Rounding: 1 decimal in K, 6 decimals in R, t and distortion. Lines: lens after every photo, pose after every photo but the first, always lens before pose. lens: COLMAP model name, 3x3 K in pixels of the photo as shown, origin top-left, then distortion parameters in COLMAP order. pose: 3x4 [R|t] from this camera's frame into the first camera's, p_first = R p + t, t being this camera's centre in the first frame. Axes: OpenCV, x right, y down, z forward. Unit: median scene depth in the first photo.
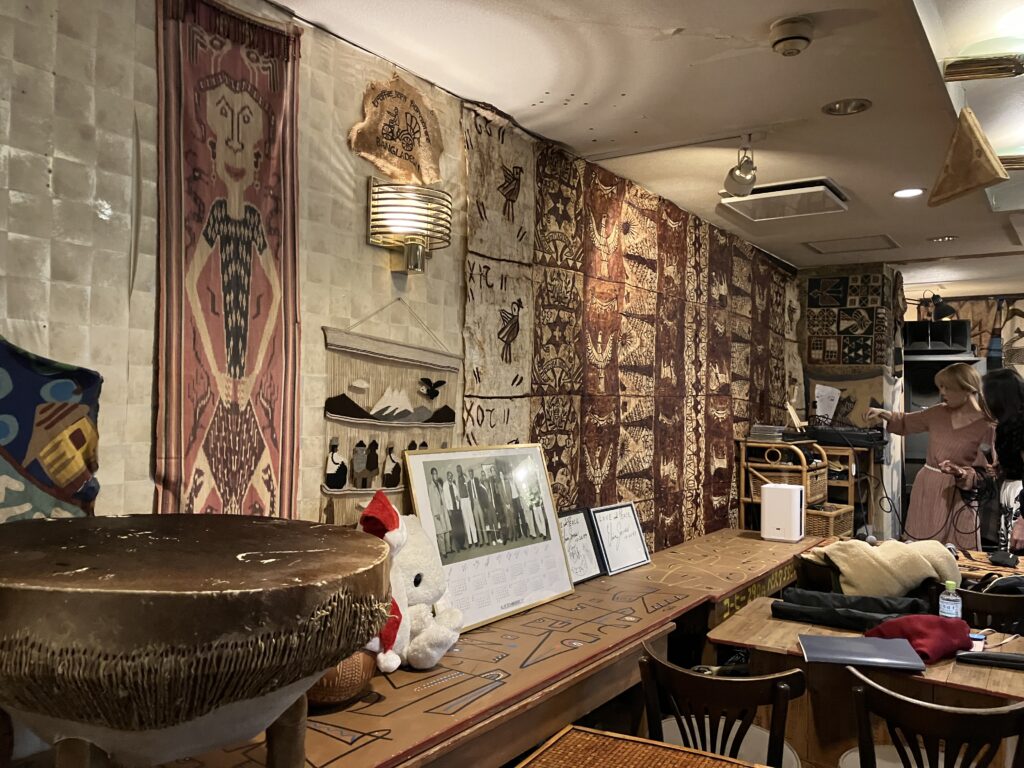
lens RADIAL K [[841.0, 0, 512.8], [0, 841.0, 386.6], [0, 0, 1]] dist [0.012146, -0.015478]
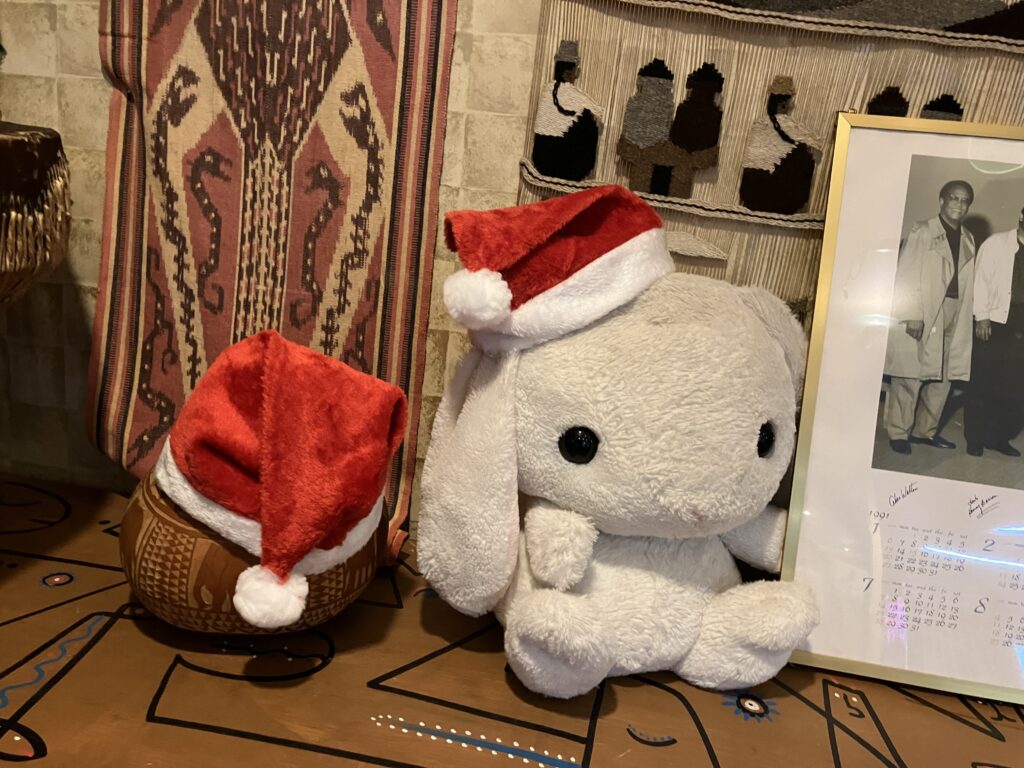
lens RADIAL K [[841.0, 0, 513.0], [0, 841.0, 381.1], [0, 0, 1]] dist [0.012146, -0.015478]
pose [[0.402753, 0.246000, -0.881632, 0.178071], [-0.070918, 0.968698, 0.237897, 0.134567], [0.912557, -0.033290, 0.407591, 0.897122]]
